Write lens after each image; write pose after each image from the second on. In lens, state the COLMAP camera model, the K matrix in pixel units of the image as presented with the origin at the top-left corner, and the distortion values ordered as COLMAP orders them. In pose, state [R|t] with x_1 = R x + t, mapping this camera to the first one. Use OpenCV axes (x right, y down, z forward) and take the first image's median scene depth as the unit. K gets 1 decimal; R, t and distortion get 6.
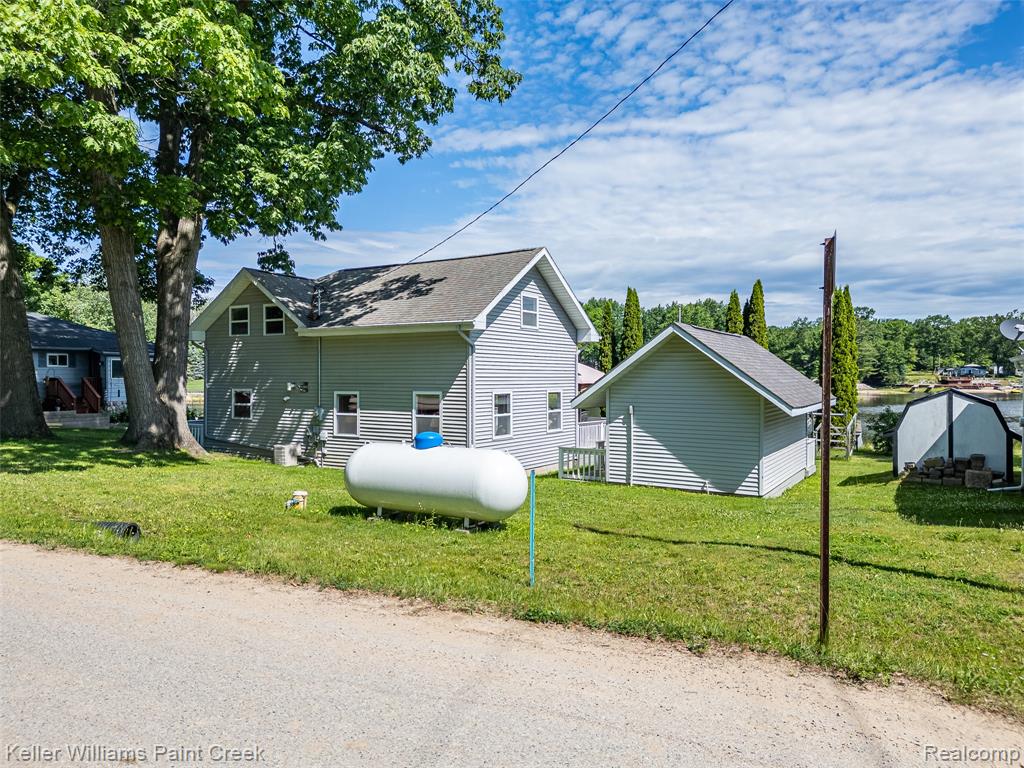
lens RADIAL K [[715.6, 0, 514.6], [0, 715.6, 384.3], [0, 0, 1]] dist [0.070950, -0.075092]
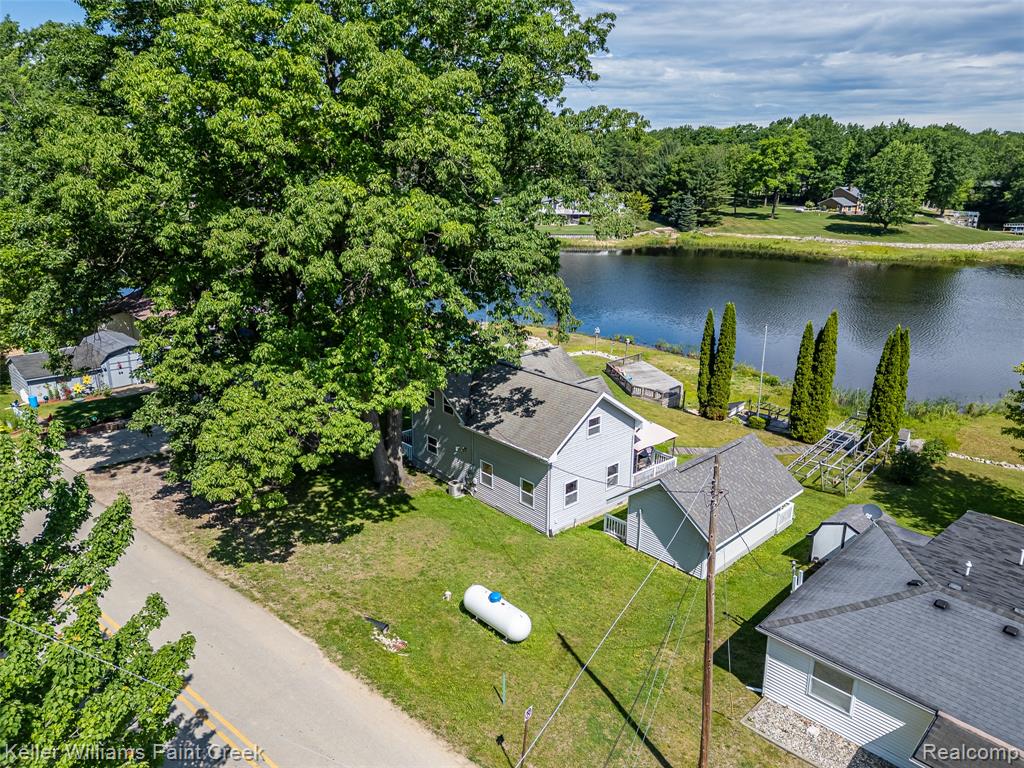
lens RADIAL K [[715.6, 0, 514.6], [0, 715.6, 384.3], [0, 0, 1]] dist [0.070950, -0.075092]
pose [[0.963369, 0.082972, -0.255023, 0.256173], [-0.007853, 0.959256, 0.282429, -0.661888], [0.268066, -0.270081, 0.924769, -0.527919]]
